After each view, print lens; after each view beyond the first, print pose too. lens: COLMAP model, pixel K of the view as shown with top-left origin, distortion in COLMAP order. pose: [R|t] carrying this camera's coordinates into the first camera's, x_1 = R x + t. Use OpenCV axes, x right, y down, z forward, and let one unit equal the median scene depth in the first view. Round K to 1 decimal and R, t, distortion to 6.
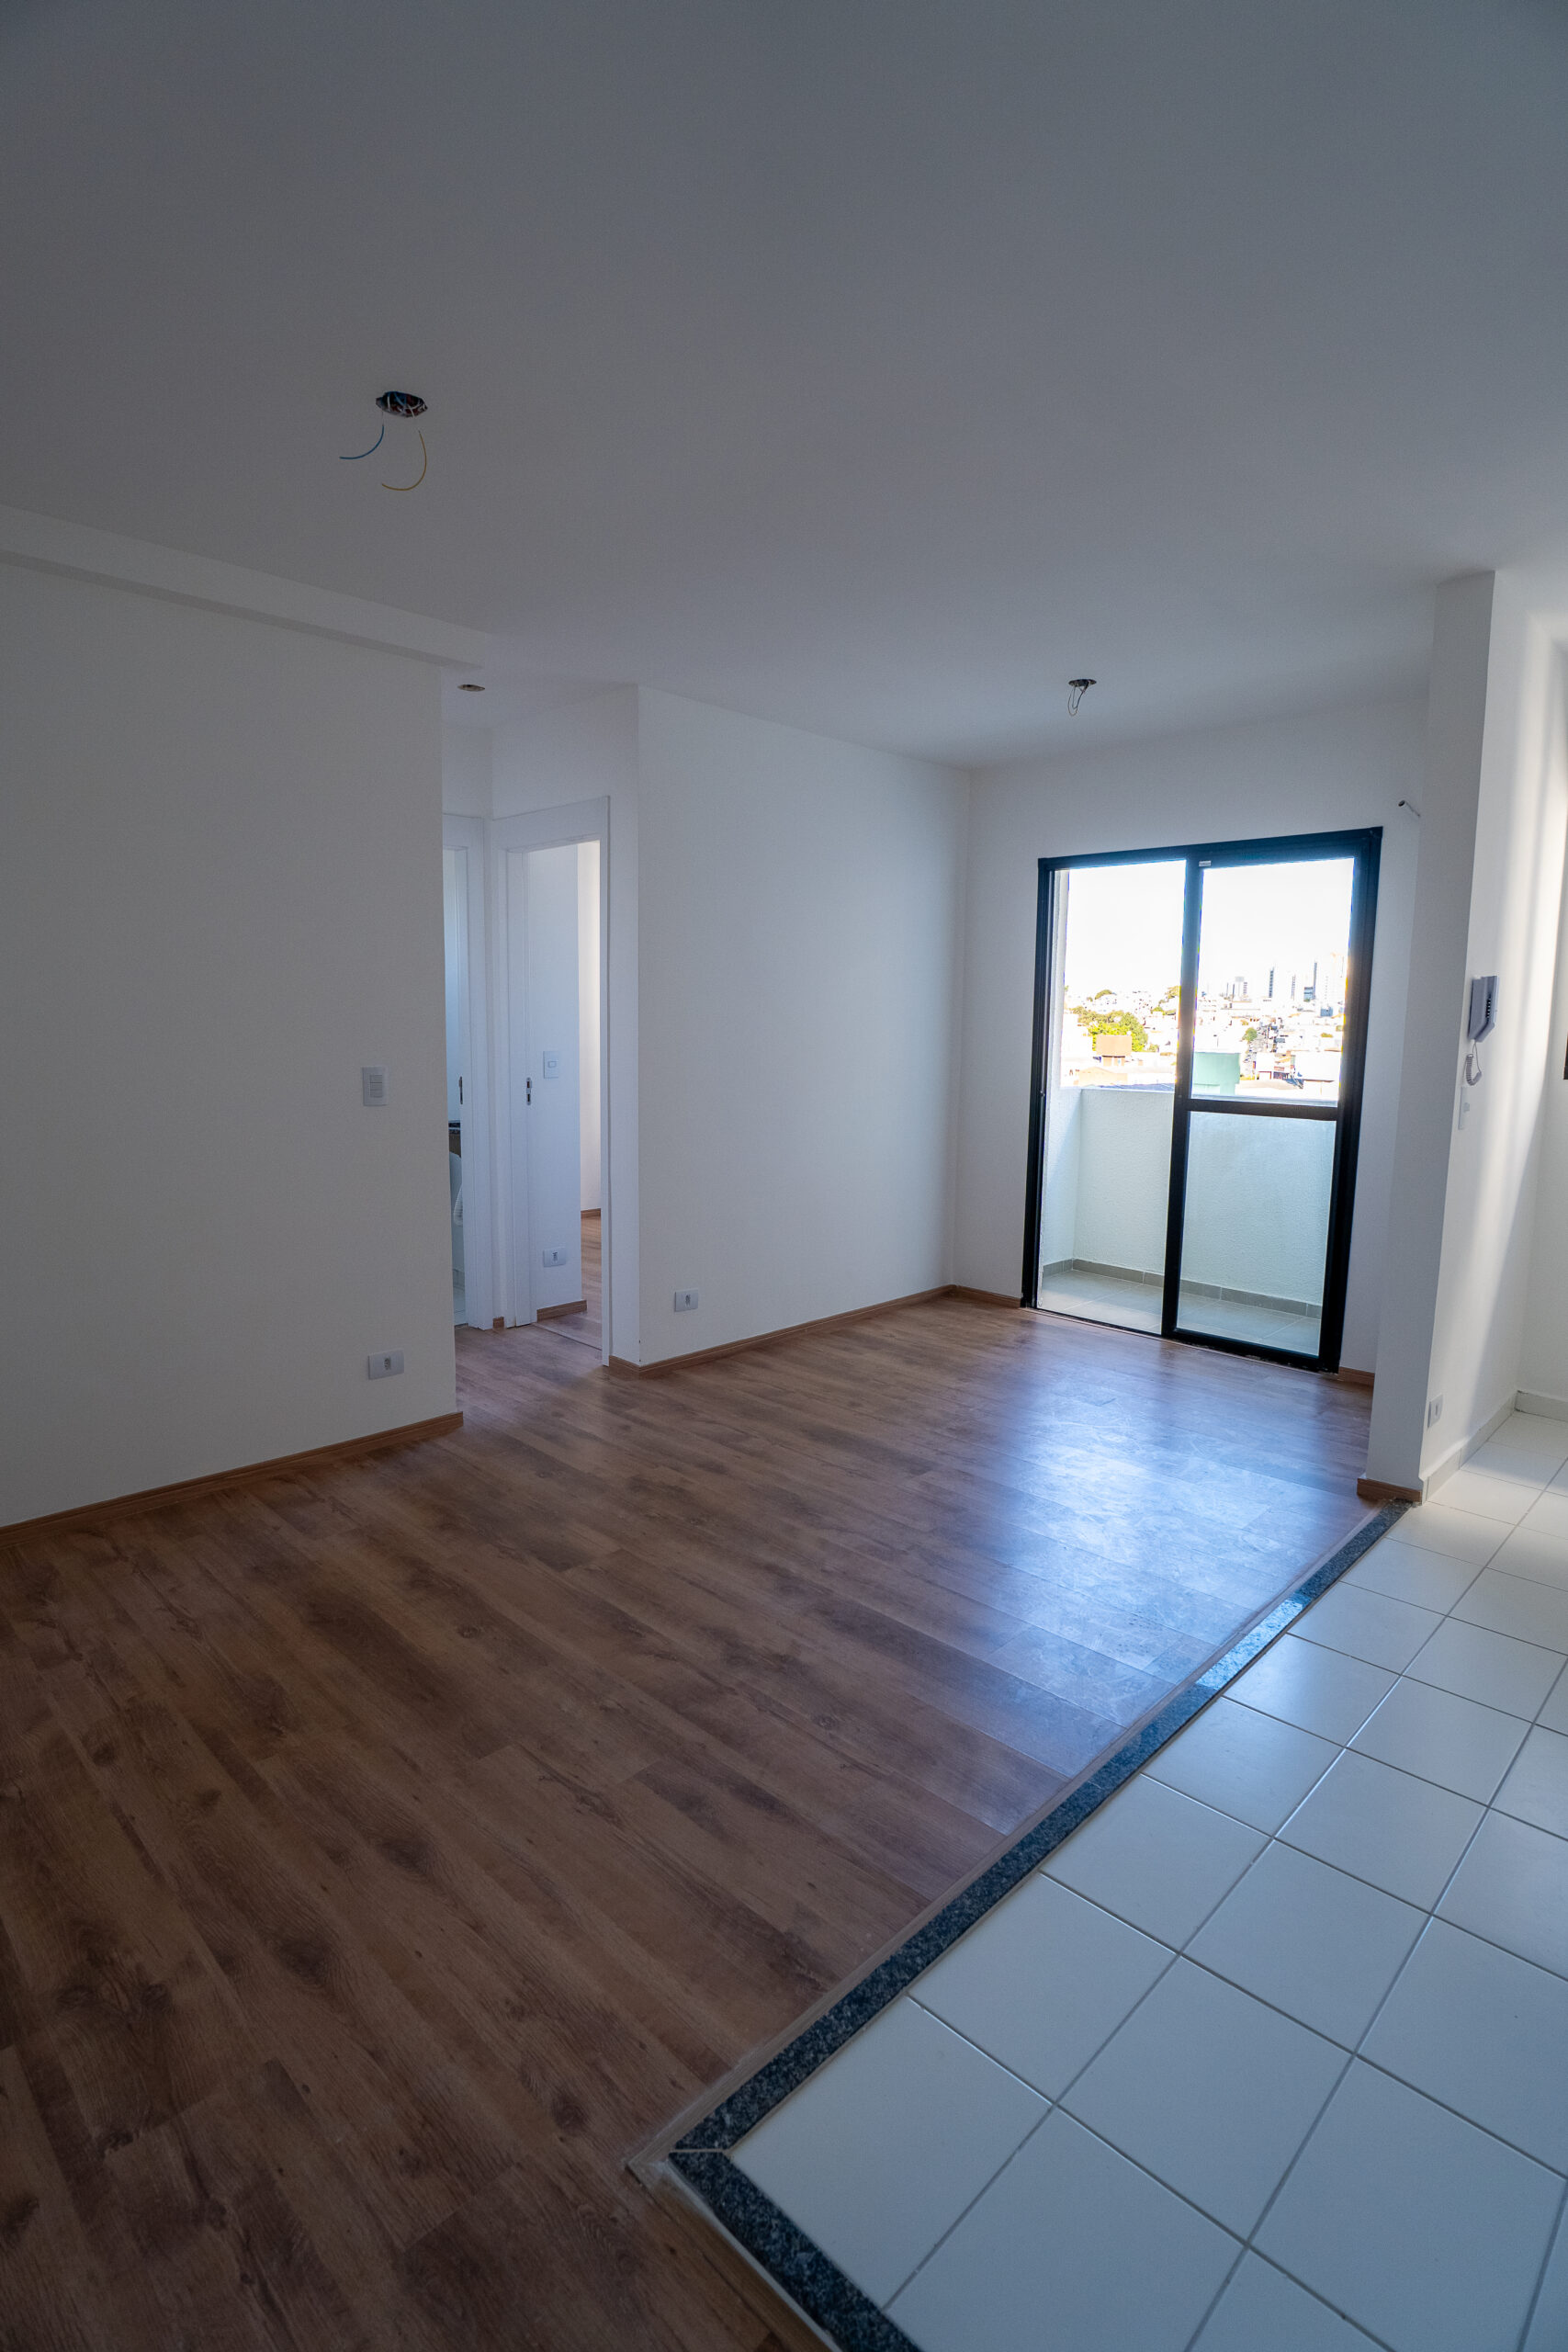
lens RADIAL K [[1139.7, 0, 771.4], [0, 1139.7, 1172.9], [0, 0, 1]] dist [-0.029062, 0.003073]
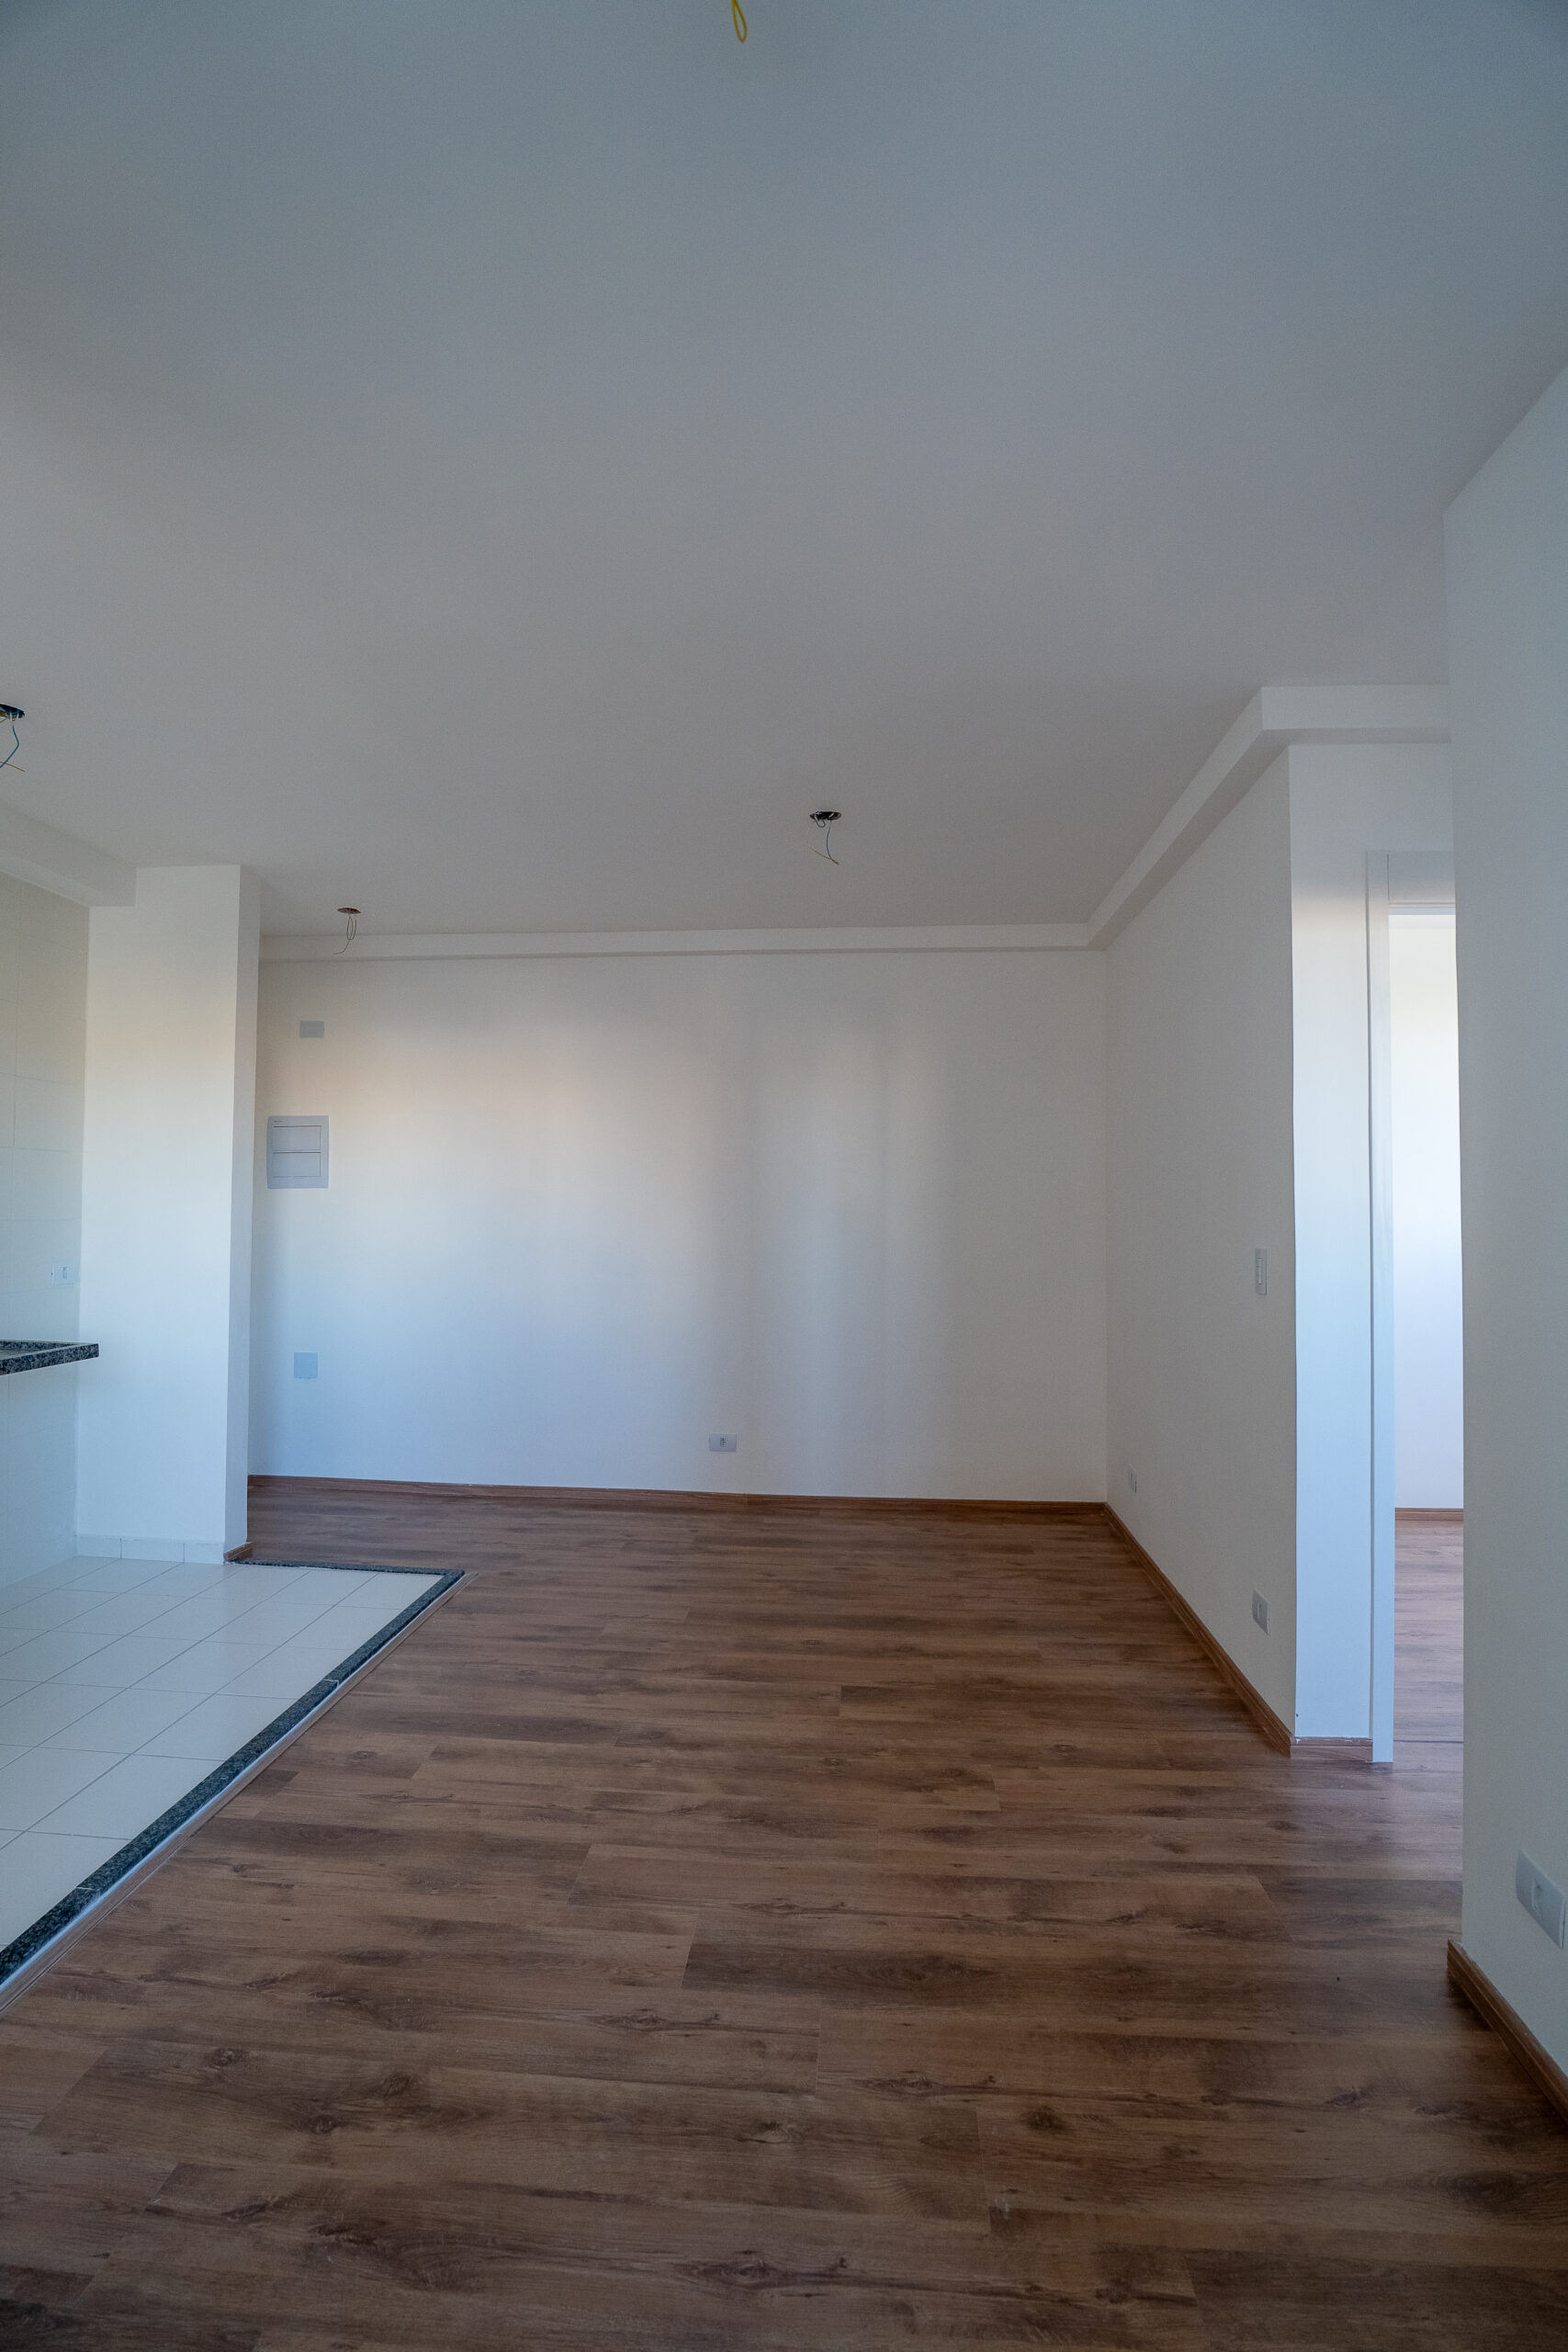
lens RADIAL K [[1139.7, 0, 779.1], [0, 1139.7, 1176.3], [0, 0, 1]] dist [-0.029062, 0.003073]
pose [[-0.759862, -0.036618, -0.649053, 0.895009], [-0.100670, 0.992996, 0.061835, -0.305190], [0.642243, 0.112326, -0.758226, 2.621989]]
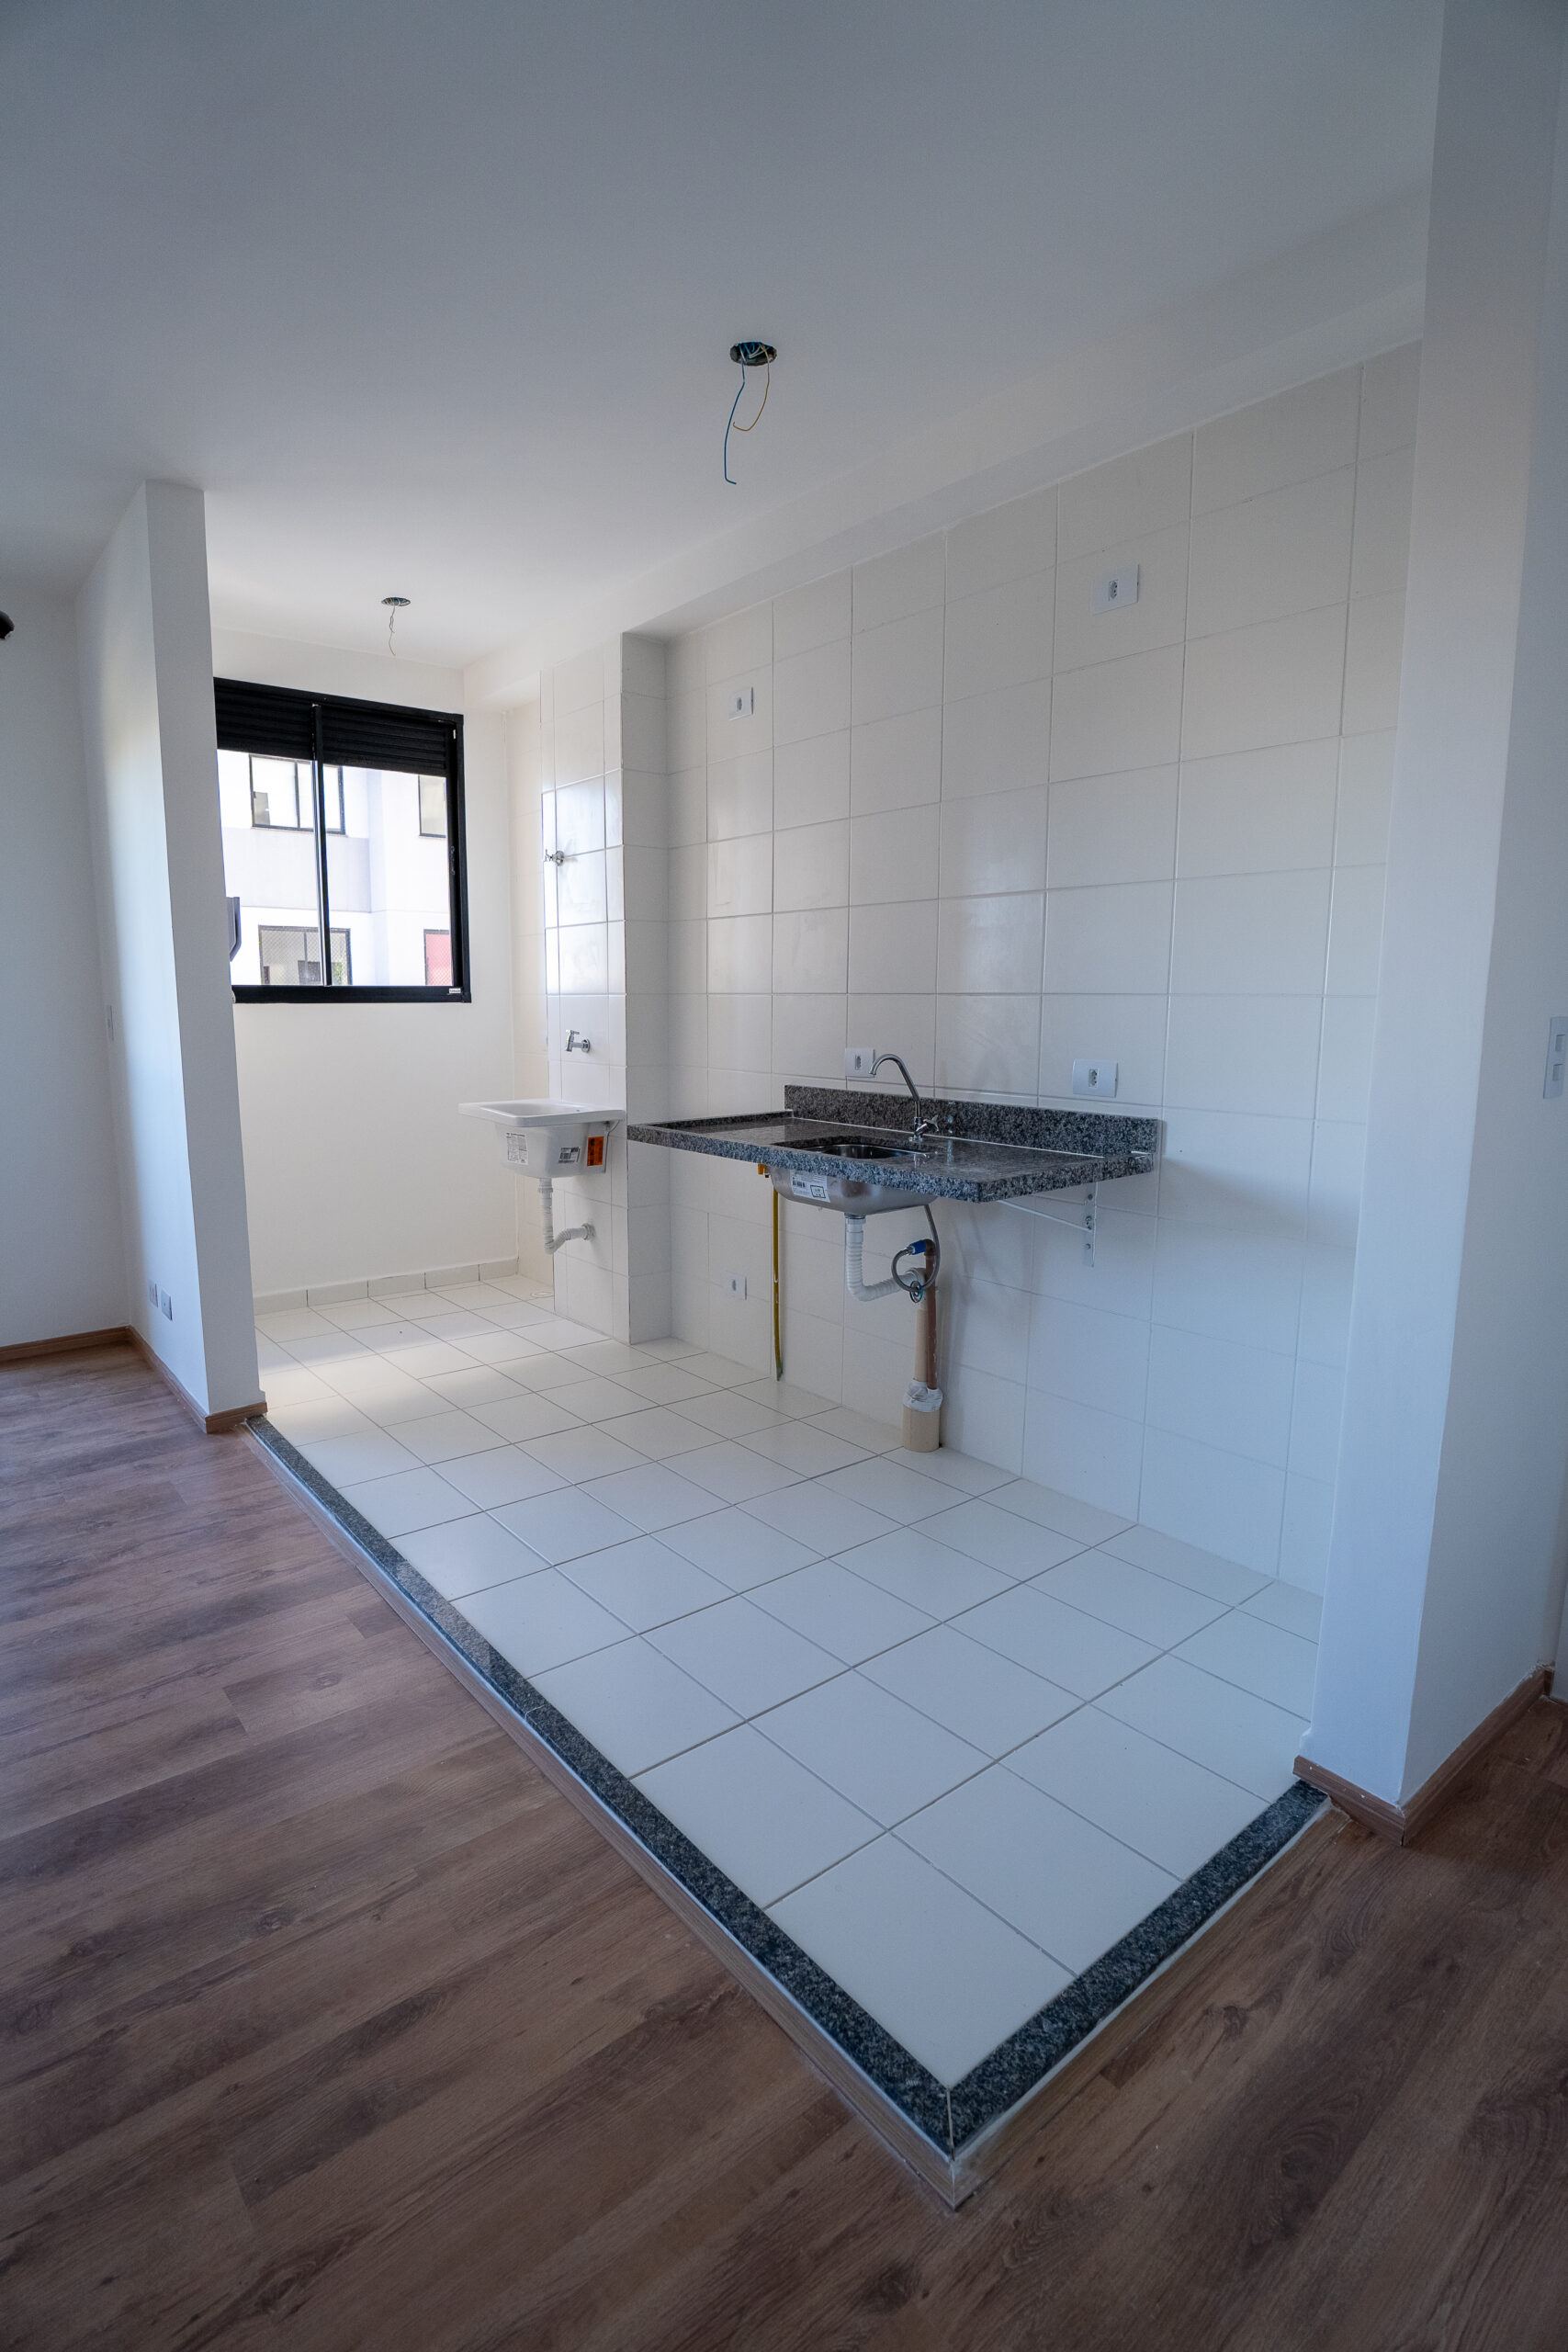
lens RADIAL K [[1139.7, 0, 770.5], [0, 1139.7, 1179.2], [0, 0, 1]] dist [-0.029062, 0.003073]
pose [[0.100624, -0.162669, 0.981536, -0.610649], [0.122491, 0.981064, 0.150033, -0.027116], [-0.987355, 0.105133, 0.118644, 0.678108]]
